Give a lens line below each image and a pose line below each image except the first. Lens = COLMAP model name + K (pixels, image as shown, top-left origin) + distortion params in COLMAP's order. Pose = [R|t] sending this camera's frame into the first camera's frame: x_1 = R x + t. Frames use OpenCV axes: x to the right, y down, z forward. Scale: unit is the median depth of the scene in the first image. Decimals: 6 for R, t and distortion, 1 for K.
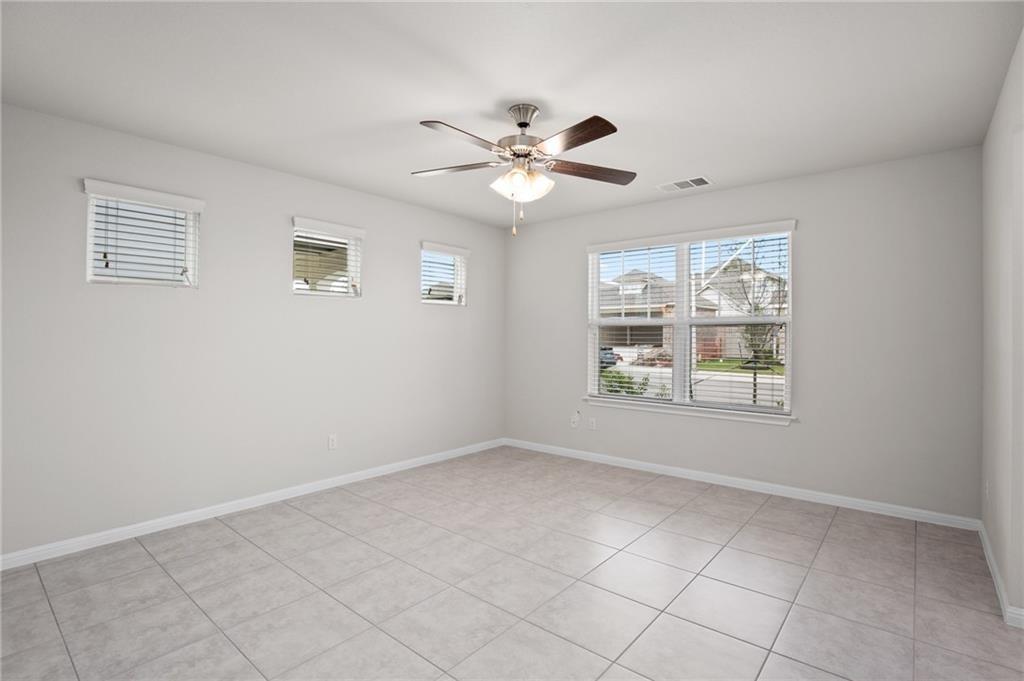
lens RADIAL K [[486.8, 0, 519.8], [0, 486.8, 338.4], [0, 0, 1]] dist [-0.018721, 0.001104]
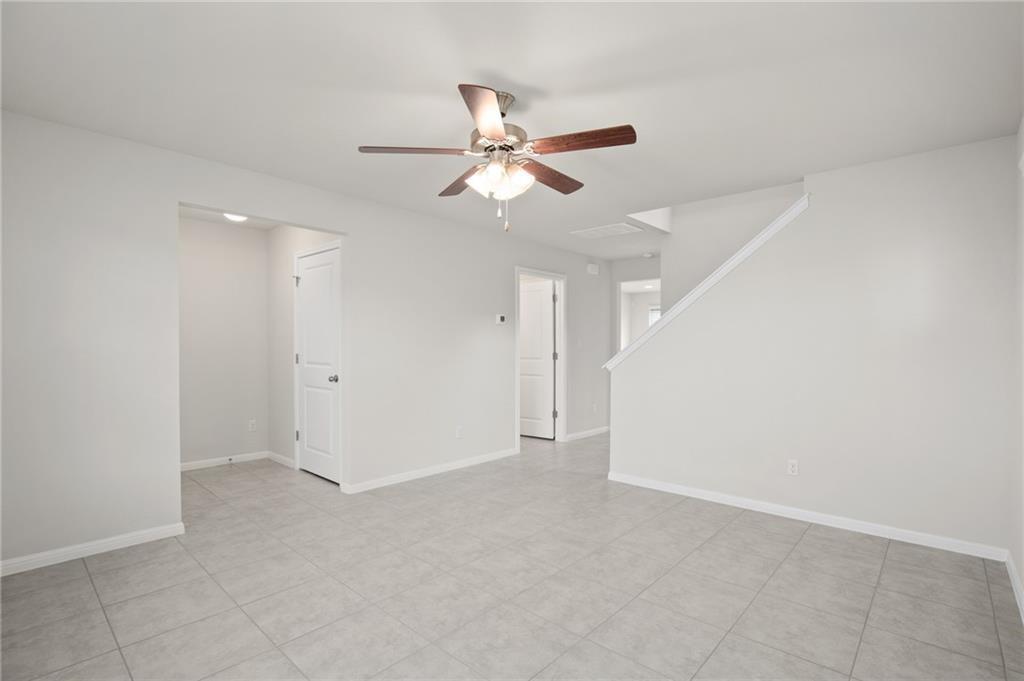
lens RADIAL K [[486.8, 0, 519.8], [0, 486.8, 338.4], [0, 0, 1]] dist [-0.018721, 0.001104]
pose [[-0.999082, -0.006897, 0.042282, -0.067484], [-0.007116, 0.999962, -0.005030, -0.012206], [-0.042245, -0.005327, -0.999093, 1.717317]]
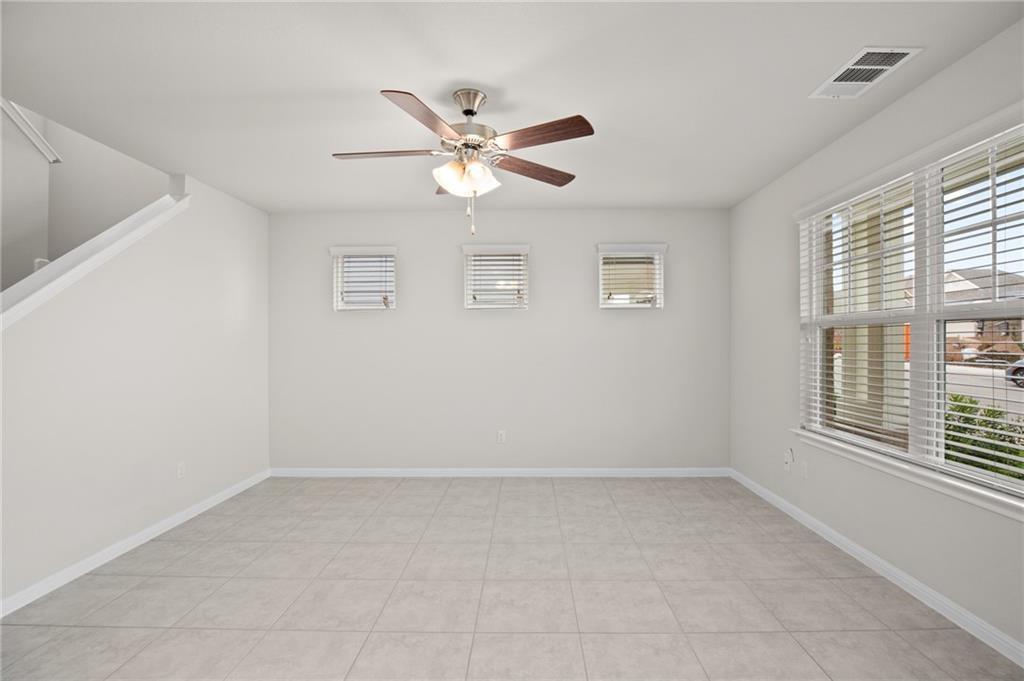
lens RADIAL K [[471.6, 0, 524.8], [0, 471.6, 343.8], [0, 0, 1]] dist [-0.023102, 0.000022]
pose [[0.629929, -0.004965, -0.776636, 0.672362], [0.003517, 0.999988, -0.003540, 0.000207], [0.776644, -0.000502, 0.629939, 0.462917]]
